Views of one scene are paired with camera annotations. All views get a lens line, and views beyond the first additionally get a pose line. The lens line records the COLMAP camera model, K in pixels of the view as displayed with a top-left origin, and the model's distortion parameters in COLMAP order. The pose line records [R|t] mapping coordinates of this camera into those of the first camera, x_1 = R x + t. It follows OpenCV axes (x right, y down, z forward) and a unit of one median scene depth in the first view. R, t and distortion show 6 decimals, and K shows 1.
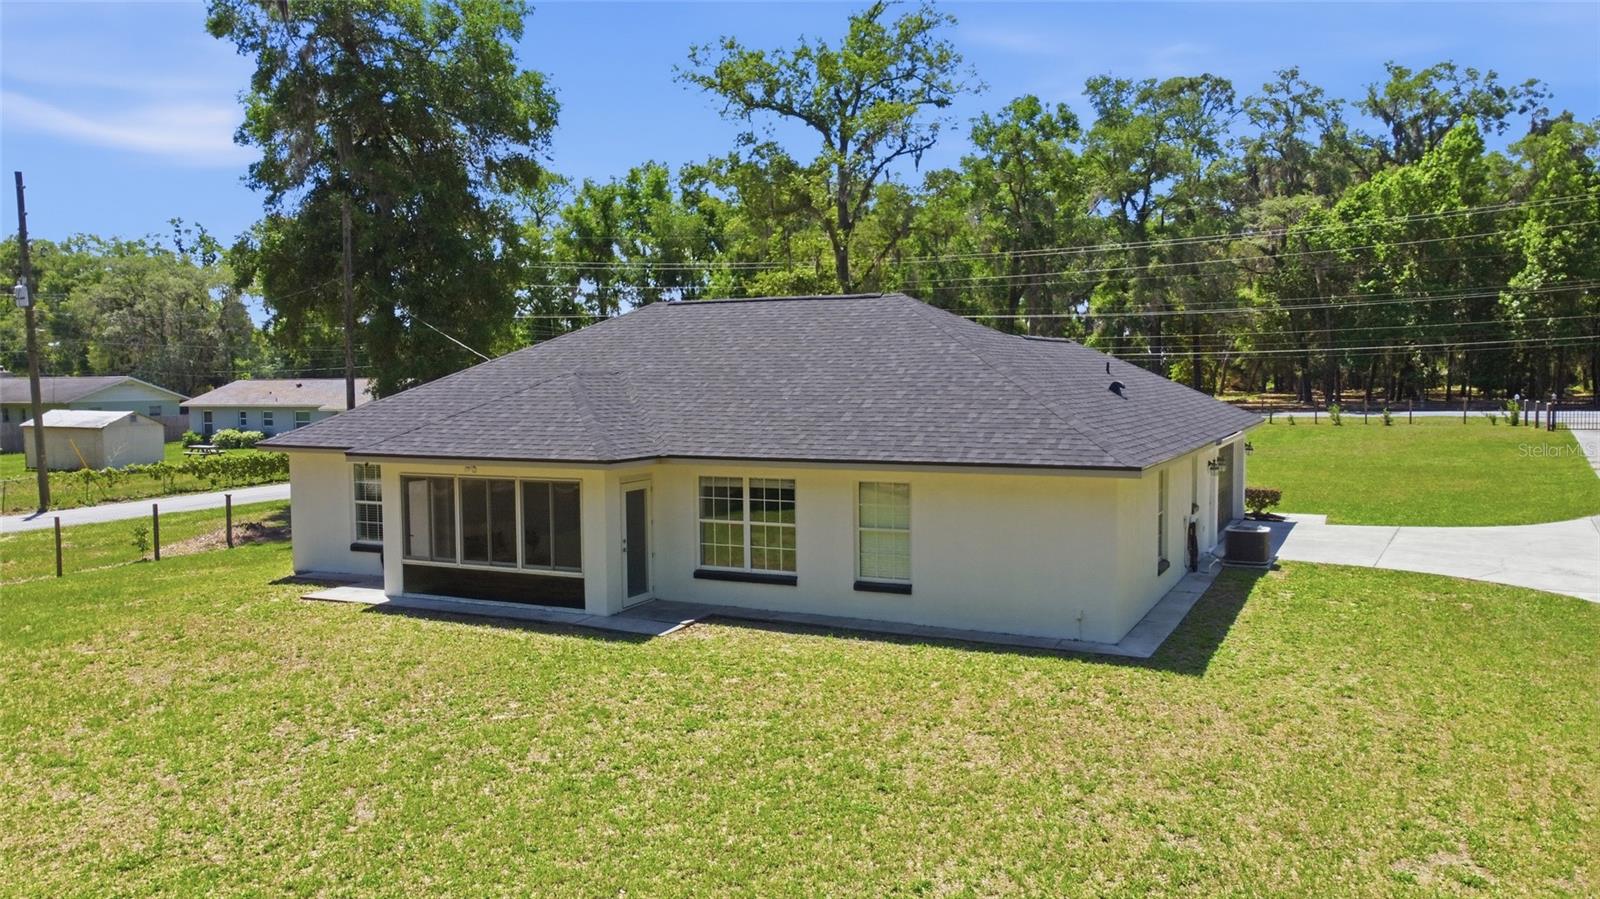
lens RADIAL K [[1205.8, 0, 800.0], [0, 1205.8, 449.5], [0, 0, 1]] dist [0.000559, -0.003071]
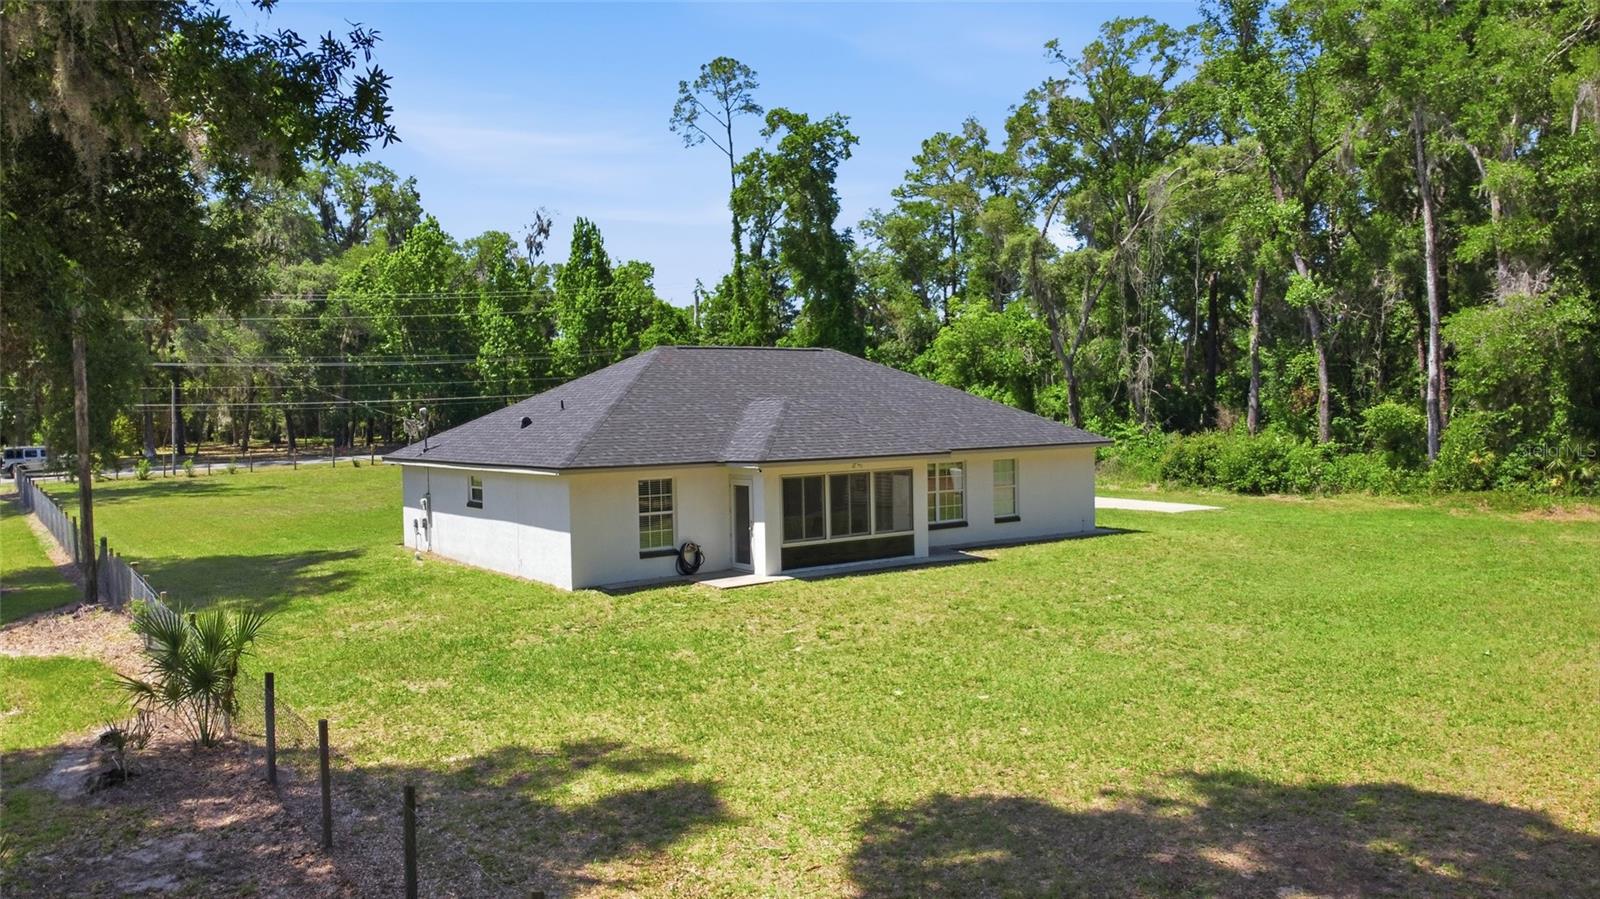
lens RADIAL K [[1205.8, 0, 800.0], [0, 1205.8, 449.5], [0, 0, 1]] dist [0.000559, -0.003071]
pose [[0.487143, -0.024675, 0.872974, -1.516815], [0.066950, 0.997714, -0.009159, 0.006719], [-0.870752, 0.062907, 0.487681, 0.368119]]
